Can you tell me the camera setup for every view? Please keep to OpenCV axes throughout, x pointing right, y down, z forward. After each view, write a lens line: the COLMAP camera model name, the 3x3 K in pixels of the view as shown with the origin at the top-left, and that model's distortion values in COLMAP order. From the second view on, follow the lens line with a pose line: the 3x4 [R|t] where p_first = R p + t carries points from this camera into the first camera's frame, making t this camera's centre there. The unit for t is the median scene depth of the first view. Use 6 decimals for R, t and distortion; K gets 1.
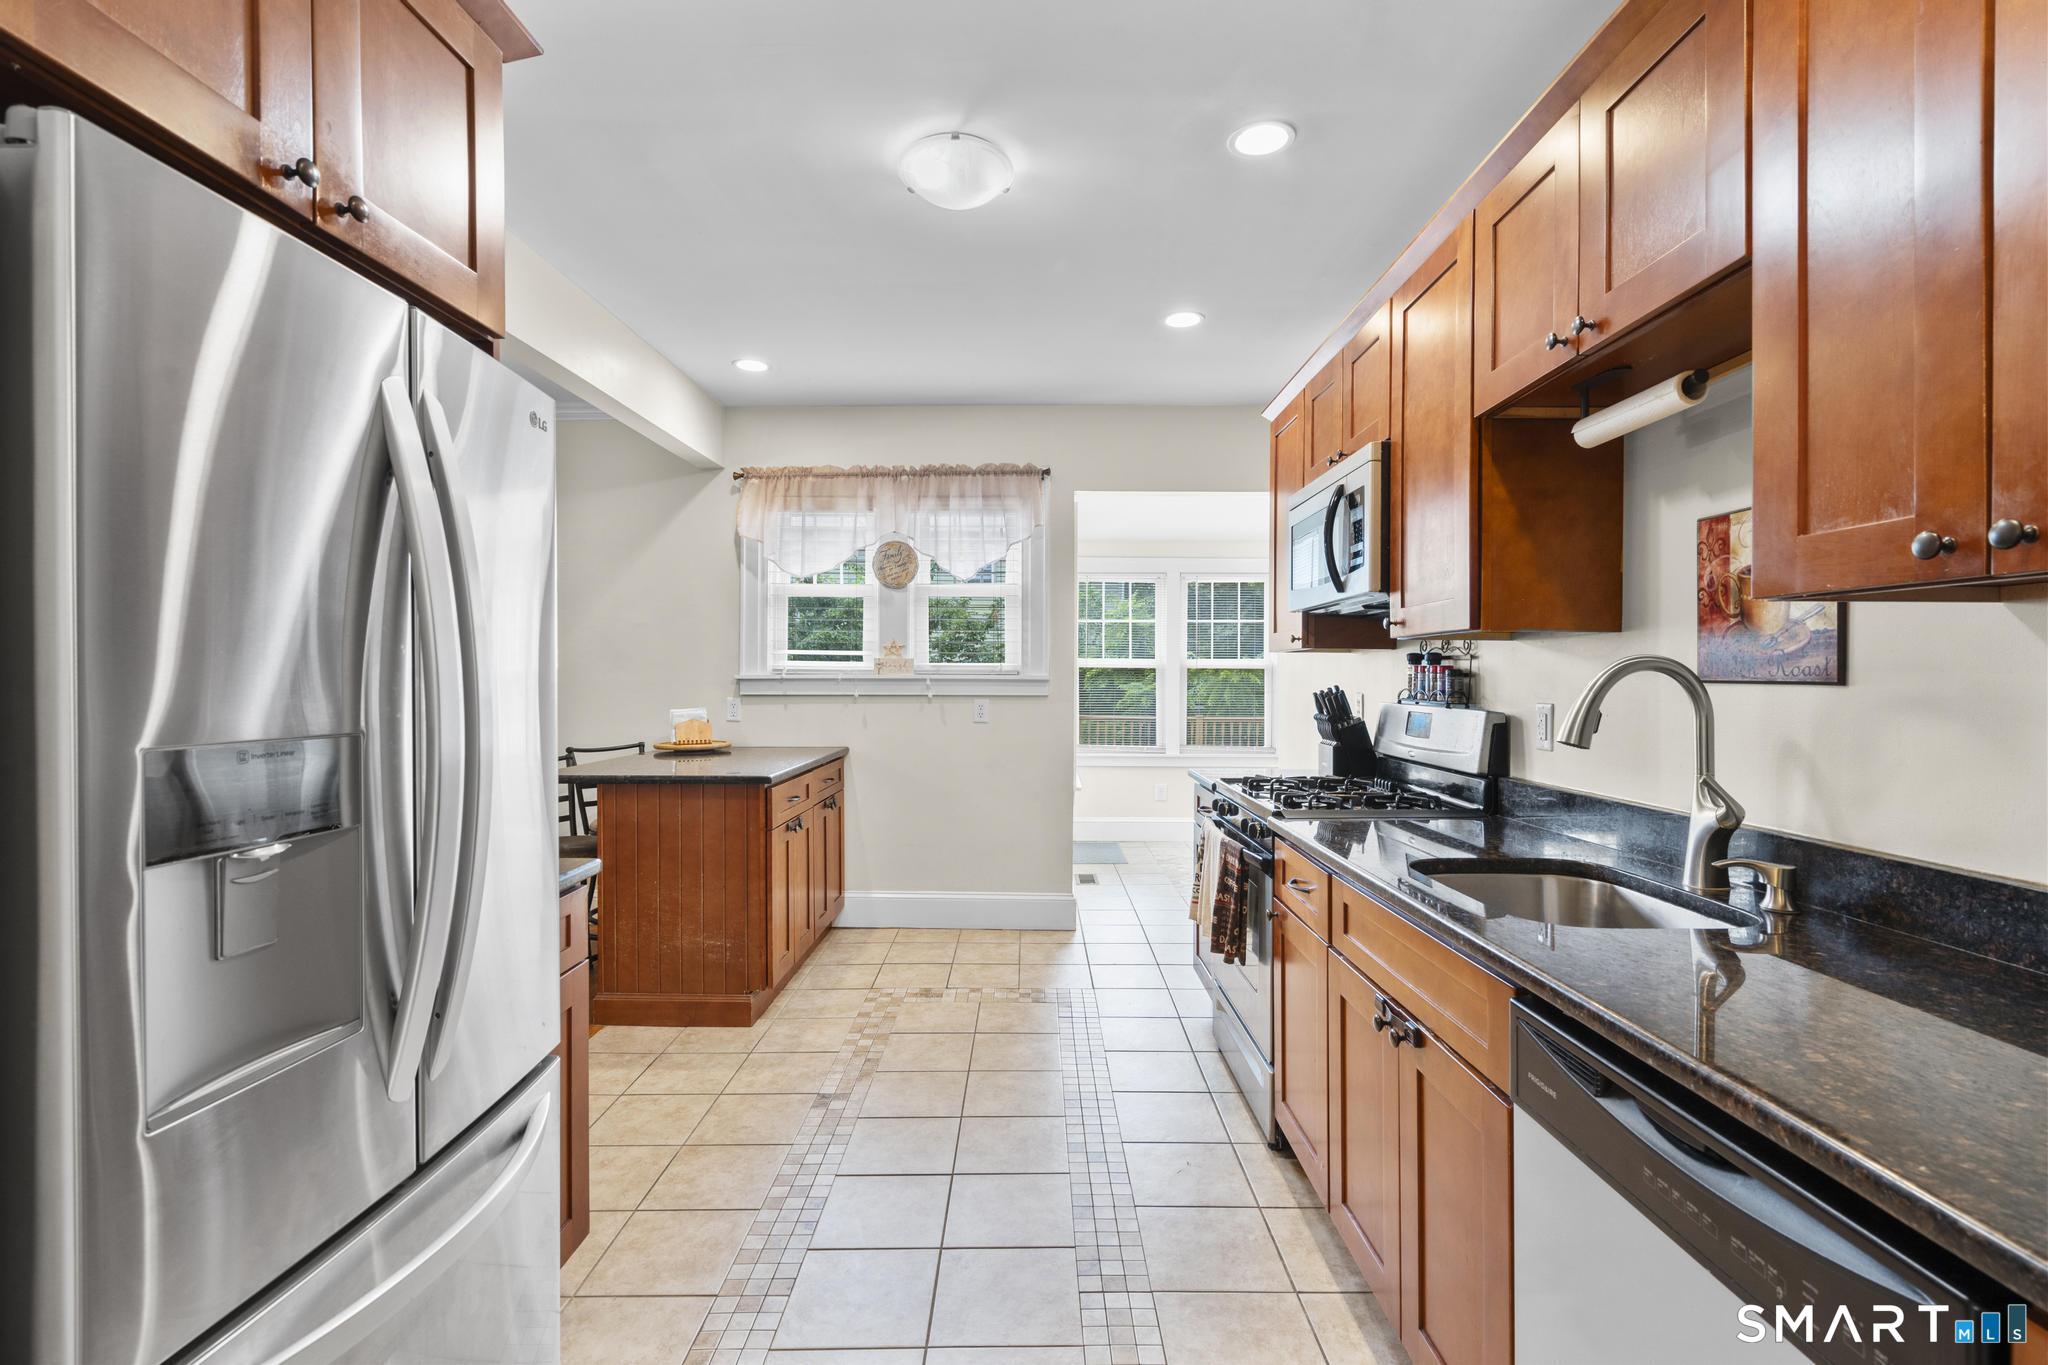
lens RADIAL K [[930.1, 0, 1032.1], [0, 930.1, 676.9], [0, 0, 1]] dist [-0.000620, 0.000996]
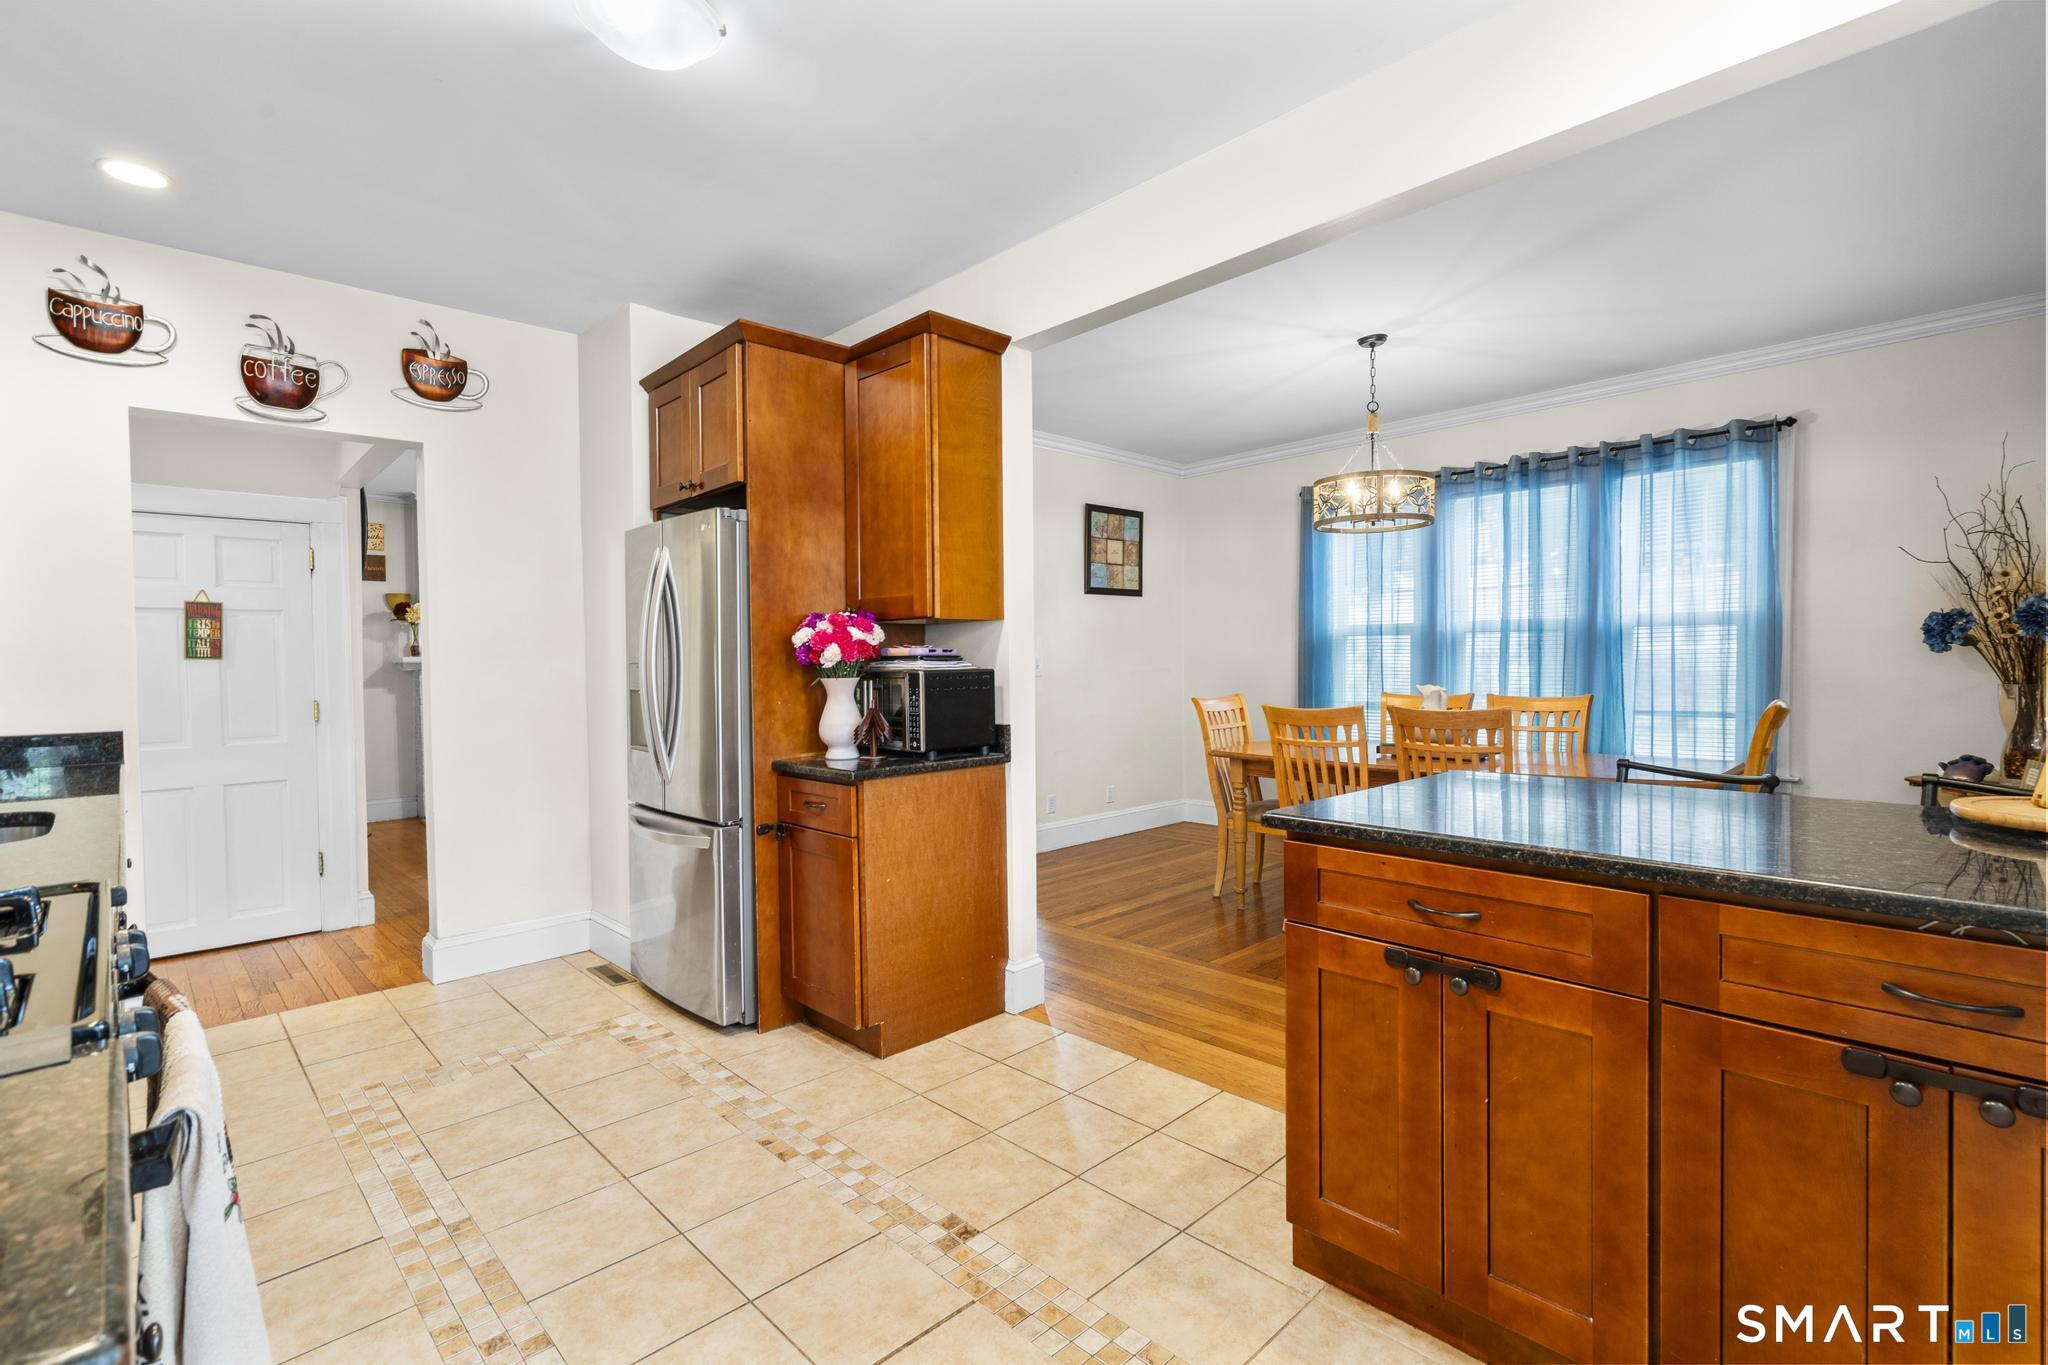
lens RADIAL K [[930.1, 0, 1024.2], [0, 930.1, 678.6], [0, 0, 1]] dist [-0.000620, 0.000996]
pose [[-0.715877, 0.022000, -0.697880, 0.251821], [0.005850, 0.999657, 0.025513, 0.022711], [0.698202, 0.014181, -0.715760, 1.728877]]
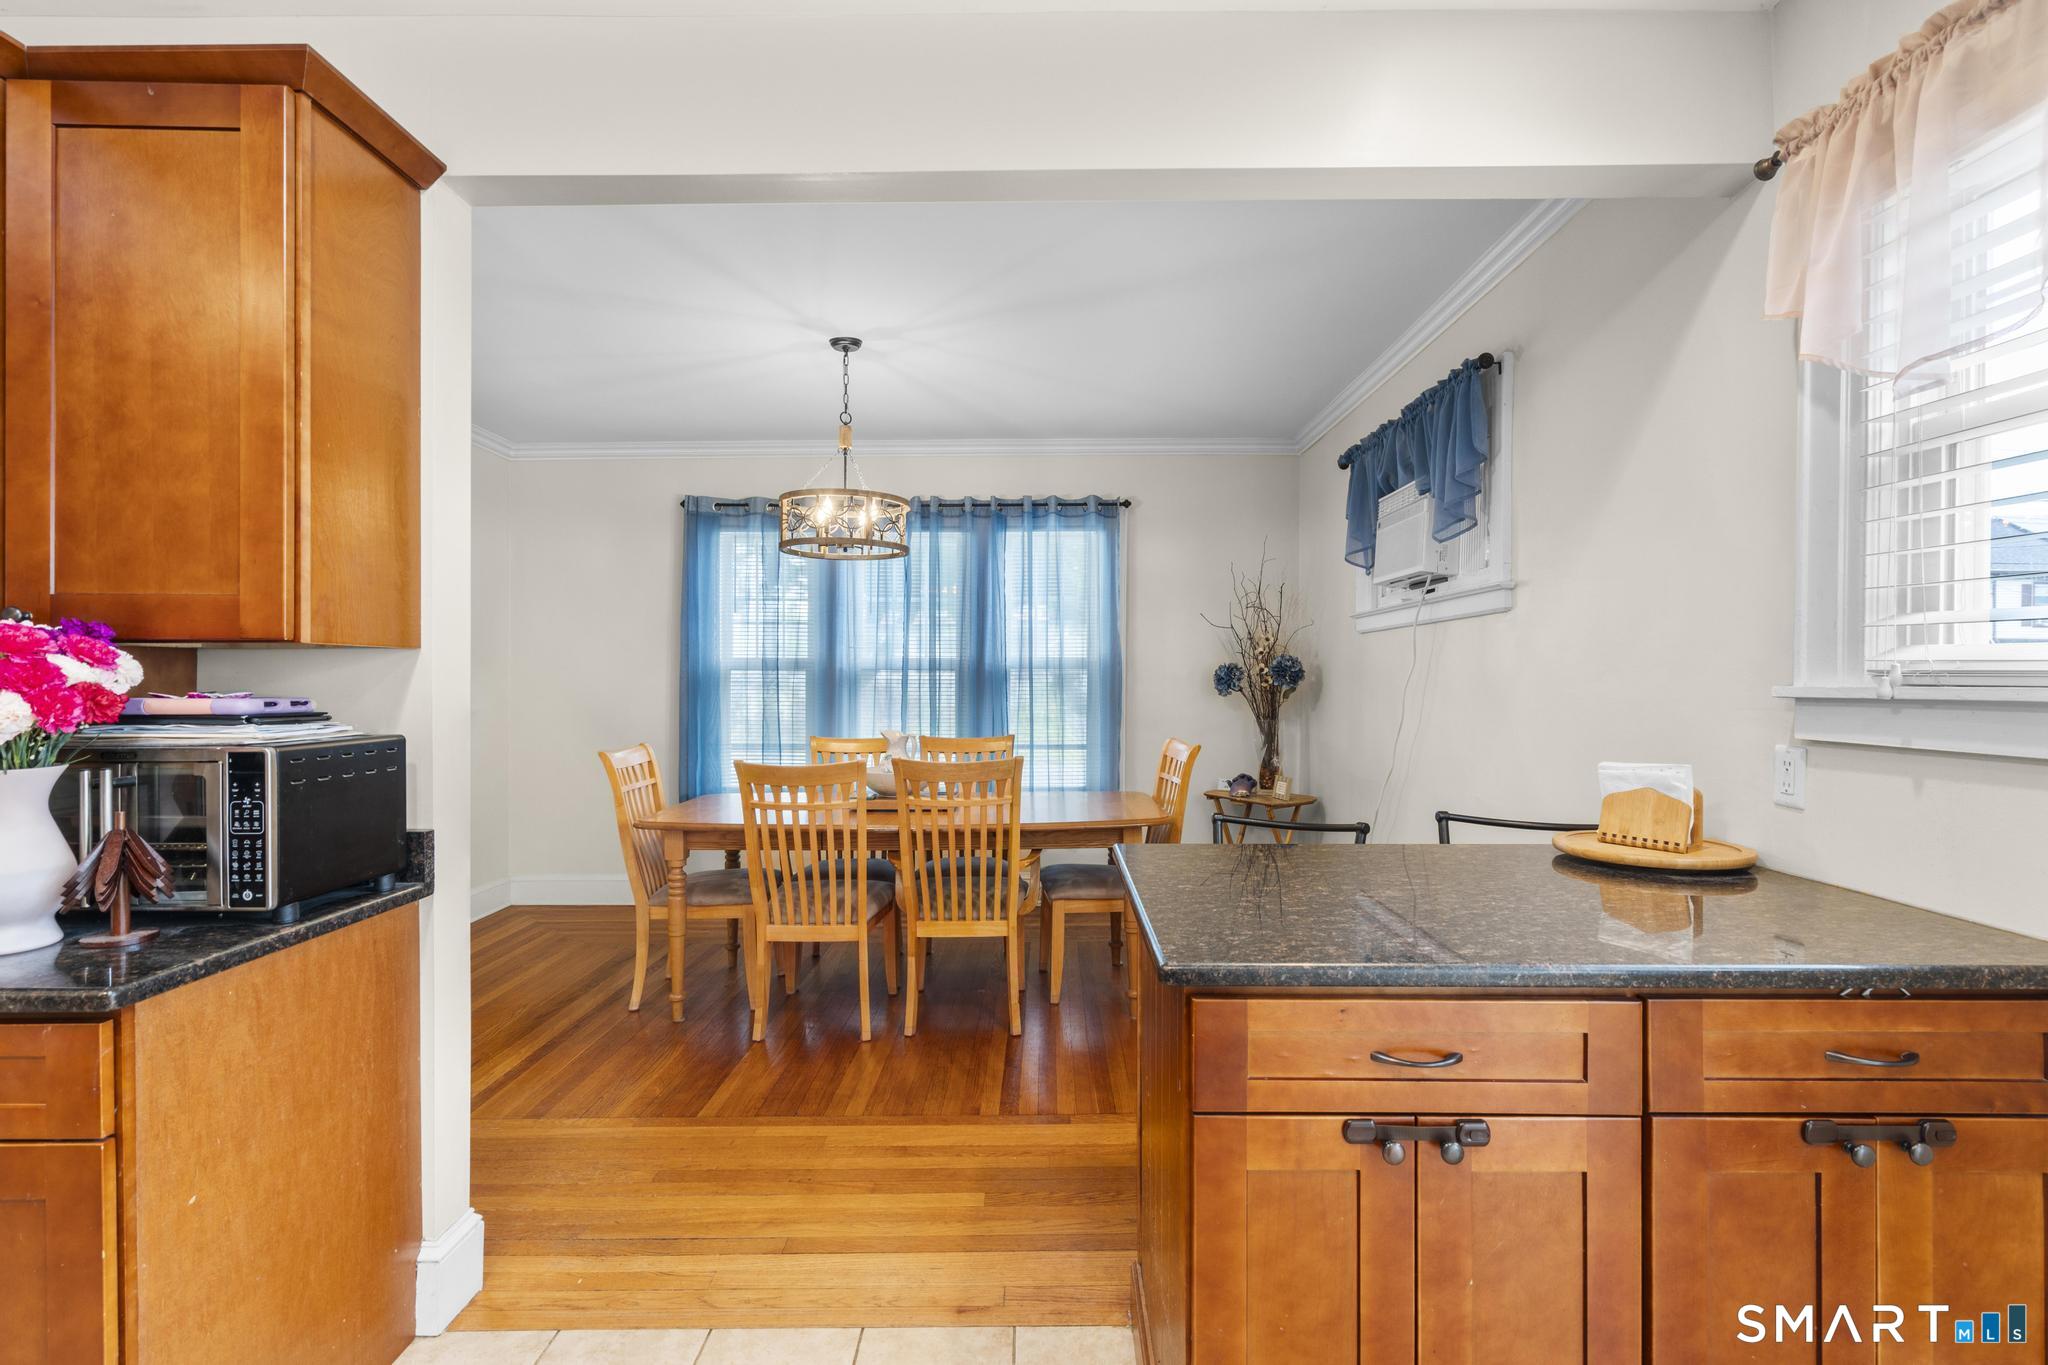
lens RADIAL K [[930.1, 0, 1029.3], [0, 930.1, 680.3], [0, 0, 1]] dist [-0.000620, 0.000996]
pose [[0.004475, 0.001917, -0.999988, 0.117436], [-0.008259, 0.999964, 0.001880, -0.005401], [0.999956, 0.008250, 0.004491, 1.278426]]
